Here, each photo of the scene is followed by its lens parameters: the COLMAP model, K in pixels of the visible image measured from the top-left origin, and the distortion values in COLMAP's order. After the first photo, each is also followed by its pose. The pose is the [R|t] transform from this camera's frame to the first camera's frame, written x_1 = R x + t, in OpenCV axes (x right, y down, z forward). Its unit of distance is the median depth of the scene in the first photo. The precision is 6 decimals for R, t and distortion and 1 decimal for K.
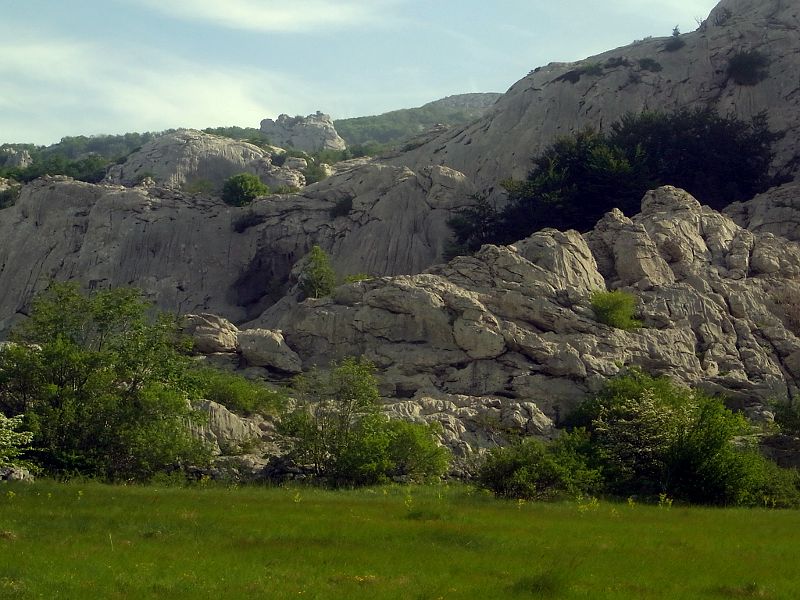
lens RADIAL K [[1359.9, 0, 399.2], [0, 1359.9, 300.8], [0, 0, 1]] dist [0.008984, 0.000000]
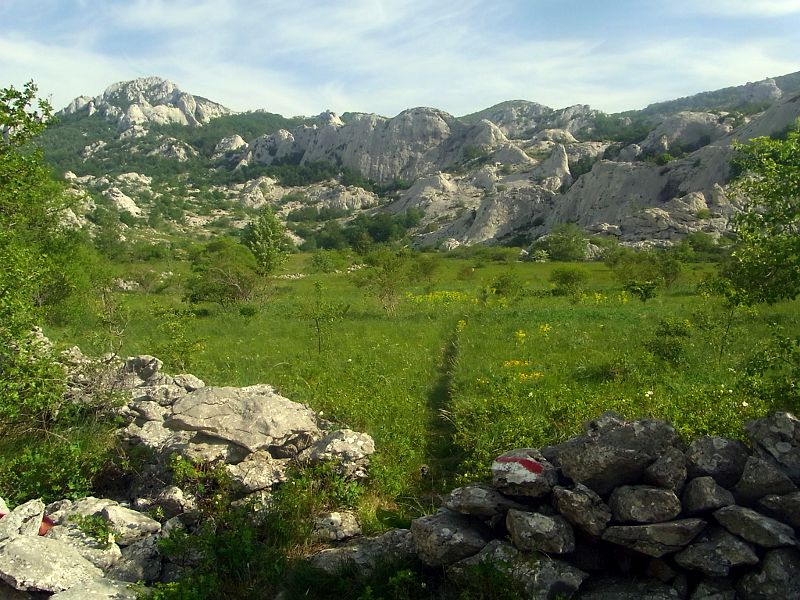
lens RADIAL K [[655.0, 0, 399.4], [0, 655.0, 300.4], [0, 0, 1]] dist [0.007920, 0.001959]
pose [[0.795715, 0.005339, -0.605648, 0.302114], [0.111552, 0.981562, 0.155213, -0.069982], [0.595310, -0.191067, 0.780448, -0.518501]]
